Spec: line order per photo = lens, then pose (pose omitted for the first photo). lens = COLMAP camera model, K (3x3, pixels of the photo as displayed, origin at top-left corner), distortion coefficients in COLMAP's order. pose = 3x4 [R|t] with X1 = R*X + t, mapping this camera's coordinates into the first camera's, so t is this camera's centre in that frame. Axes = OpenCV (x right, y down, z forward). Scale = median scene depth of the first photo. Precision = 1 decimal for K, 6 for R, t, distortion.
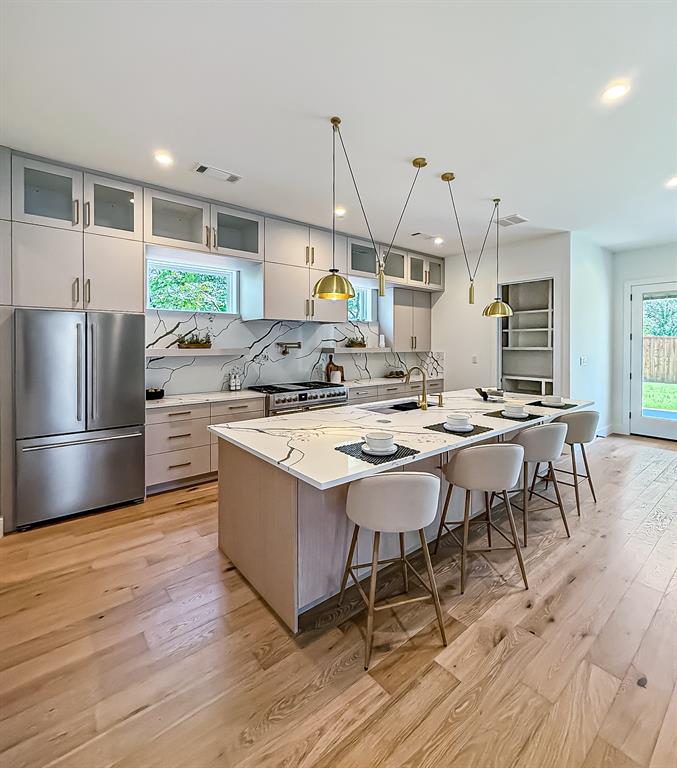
lens RADIAL K [[373.2, 0, 360.7], [0, 373.2, 350.6], [0, 0, 1]] dist [-0.002351, 0.000841]
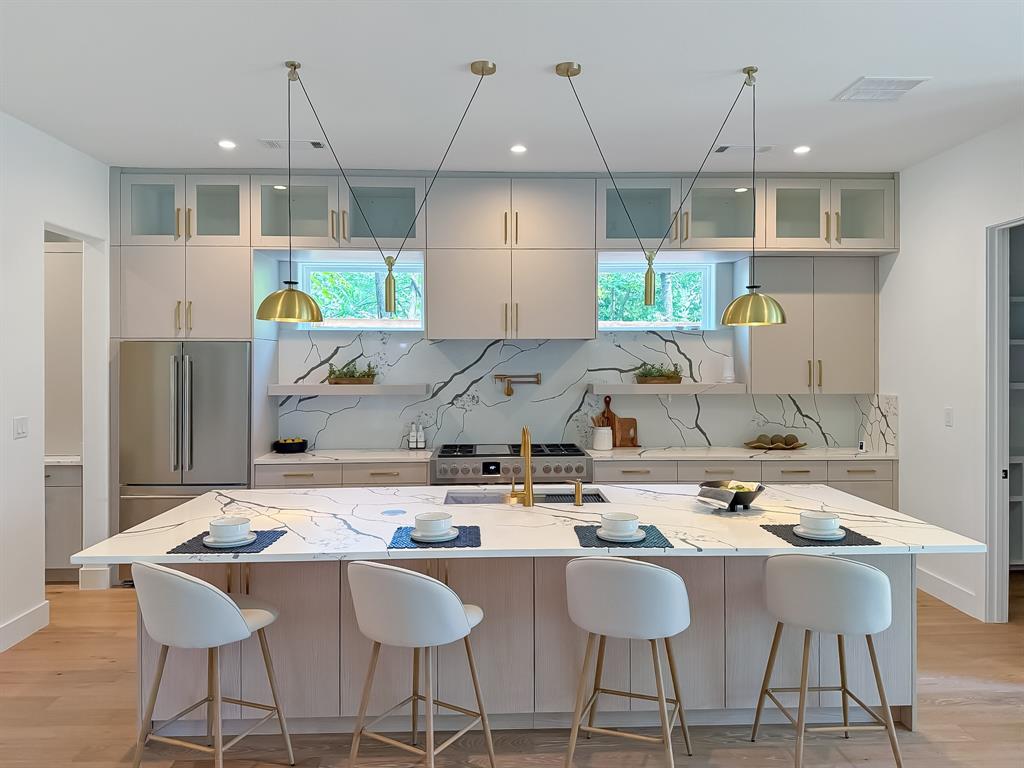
lens RADIAL K [[750.4, 0, 510.7], [0, 750.4, 375.2], [0, 0, 1]] dist [0.049618, -0.036930]
pose [[0.785835, 0.008532, -0.618377, 0.554297], [-0.009206, 0.999955, 0.002097, -0.023619], [0.618367, 0.004045, 0.785879, 0.073213]]
